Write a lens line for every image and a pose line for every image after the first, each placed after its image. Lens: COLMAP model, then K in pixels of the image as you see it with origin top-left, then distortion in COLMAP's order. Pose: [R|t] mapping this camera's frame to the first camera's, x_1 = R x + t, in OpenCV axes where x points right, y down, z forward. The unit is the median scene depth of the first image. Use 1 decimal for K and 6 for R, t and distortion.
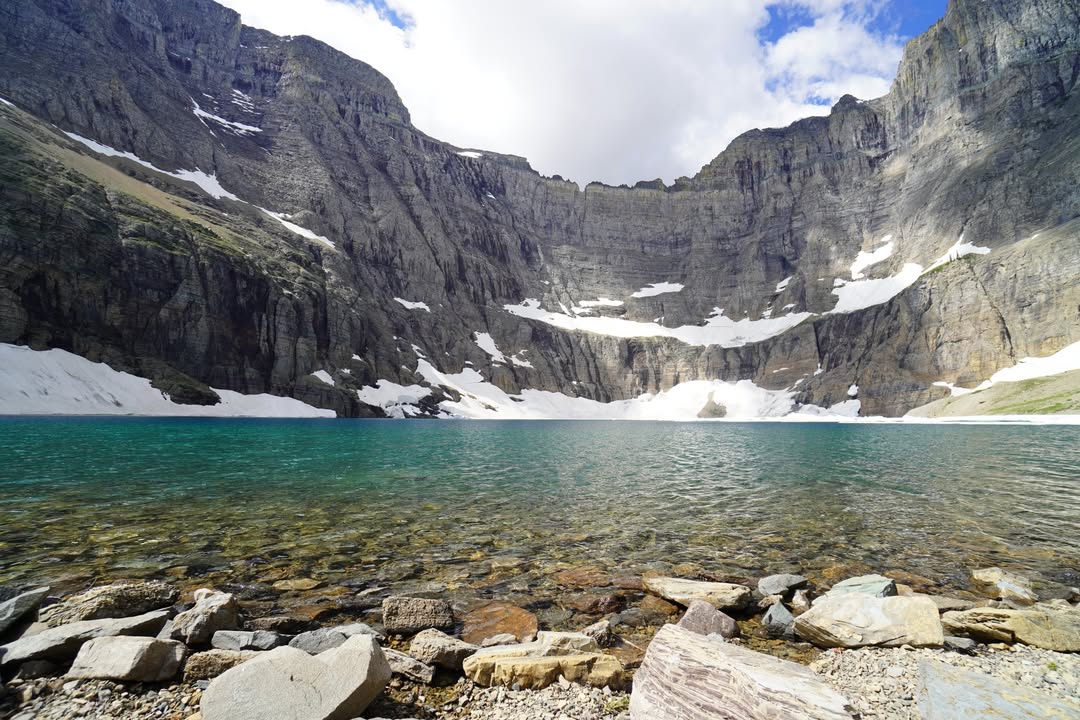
lens RADIAL K [[489.8, 0, 540.0], [0, 489.8, 339.5], [0, 0, 1]] dist [-0.032495, 0.000988]
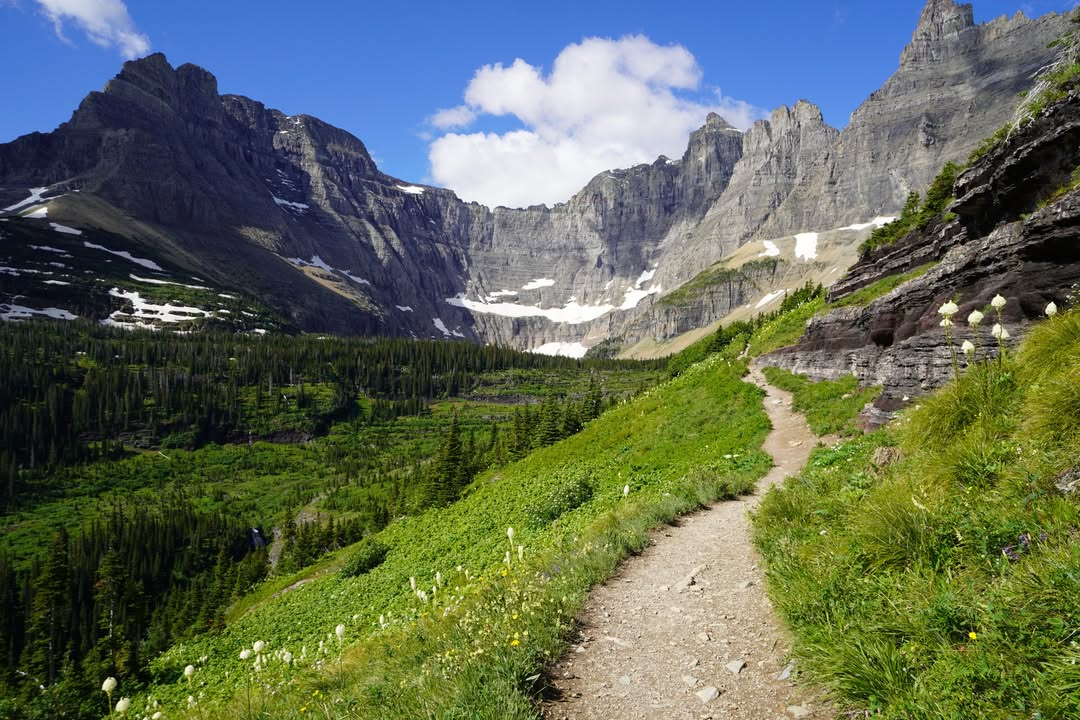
lens RADIAL K [[642.1, 0, 534.4], [0, 642.1, 359.8], [0, 0, 1]] dist [-0.025668, 0.027924]
pose [[0.990027, -0.019356, 0.139538, -0.078879], [-0.002600, 0.987836, 0.155477, -0.197567], [-0.140851, -0.154289, 0.977935, -1.189181]]
